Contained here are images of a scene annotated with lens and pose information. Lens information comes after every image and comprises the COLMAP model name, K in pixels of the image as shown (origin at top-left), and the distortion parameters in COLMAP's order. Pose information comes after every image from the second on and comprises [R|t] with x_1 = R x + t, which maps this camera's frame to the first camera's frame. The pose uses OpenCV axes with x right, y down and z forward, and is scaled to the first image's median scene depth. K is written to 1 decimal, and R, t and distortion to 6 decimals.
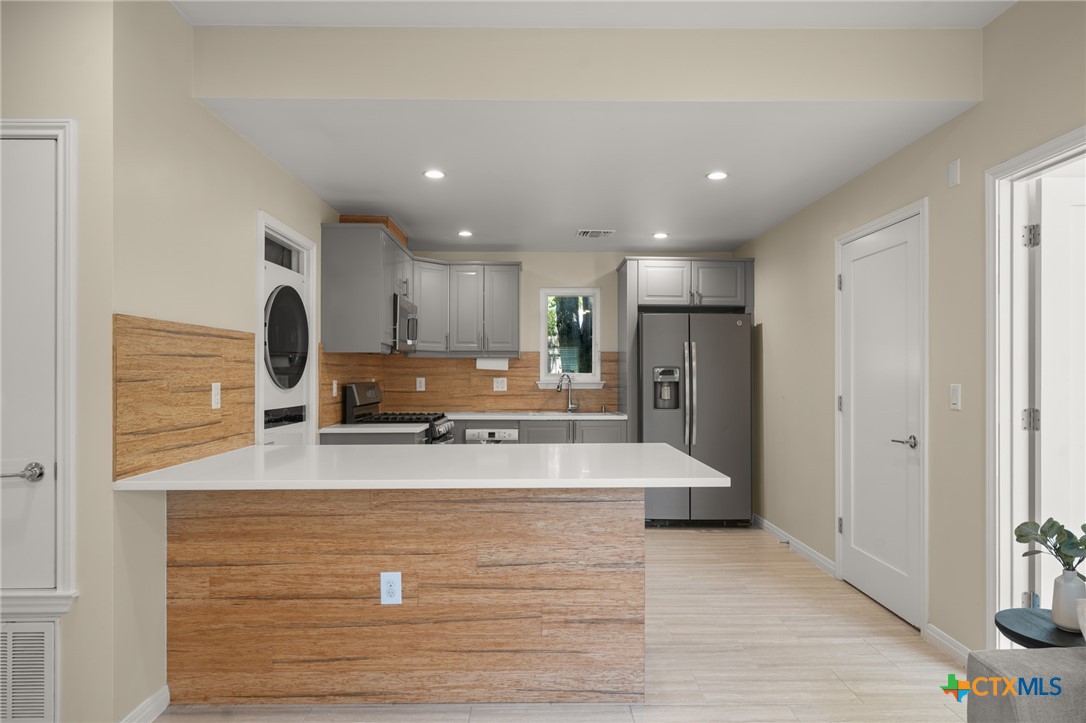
lens RADIAL K [[652.1, 0, 543.1], [0, 652.1, 377.5], [0, 0, 1]] dist [0.001532, 0.002028]
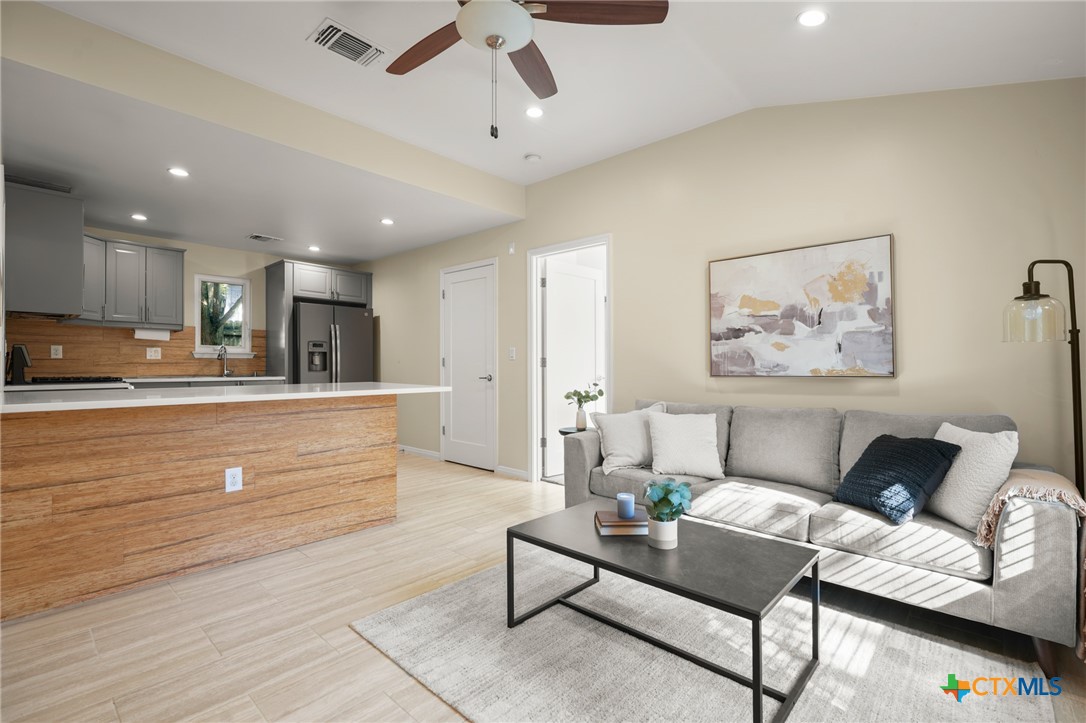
lens RADIAL K [[497.3, 0, 543.1], [0, 497.3, 361.1], [0, 0, 1]] dist [0.001806, 0.000315]
pose [[0.685584, 0.006291, 0.727966, -0.551743], [0.002508, 0.999936, -0.011003, 0.083502], [-0.727989, 0.009370, 0.685525, -0.208723]]
